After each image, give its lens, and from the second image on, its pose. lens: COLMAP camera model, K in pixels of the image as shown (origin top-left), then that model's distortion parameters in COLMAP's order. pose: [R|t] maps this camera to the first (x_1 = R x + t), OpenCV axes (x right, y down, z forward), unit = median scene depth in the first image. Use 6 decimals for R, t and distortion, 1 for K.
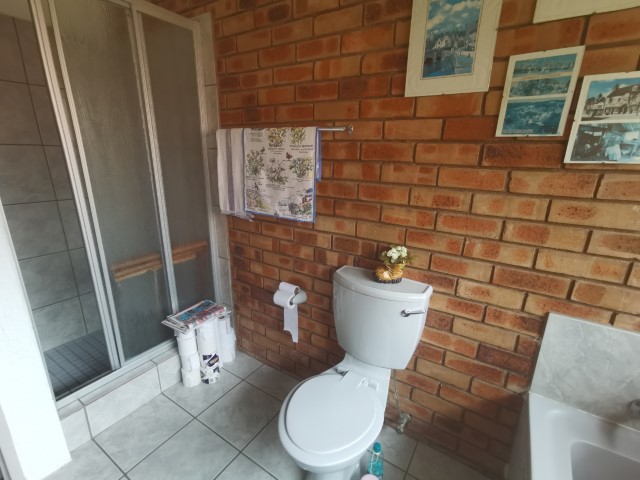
lens RADIAL K [[312.4, 0, 320.0], [0, 312.4, 240.0], [0, 0, 1]] dist [-0.028322, 0.040845]
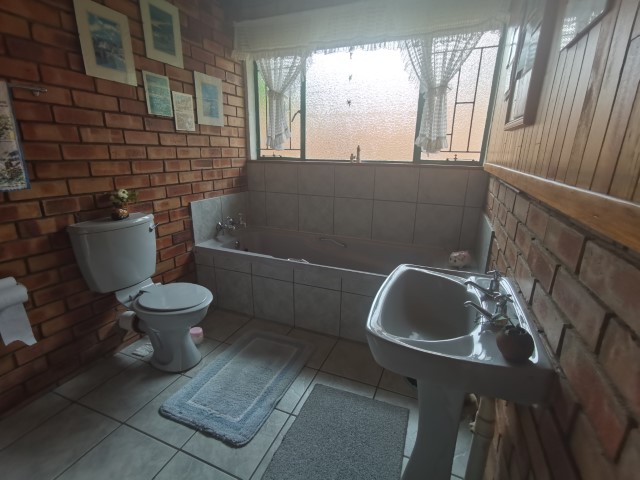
lens RADIAL K [[312.4, 0, 320.0], [0, 312.4, 240.0], [0, 0, 1]] dist [-0.028322, 0.040845]
pose [[-0.165967, -0.289814, 0.942583, -1.355097], [0.268626, 0.906406, 0.325989, 0.011967], [-0.948839, 0.307306, -0.072581, 0.361454]]
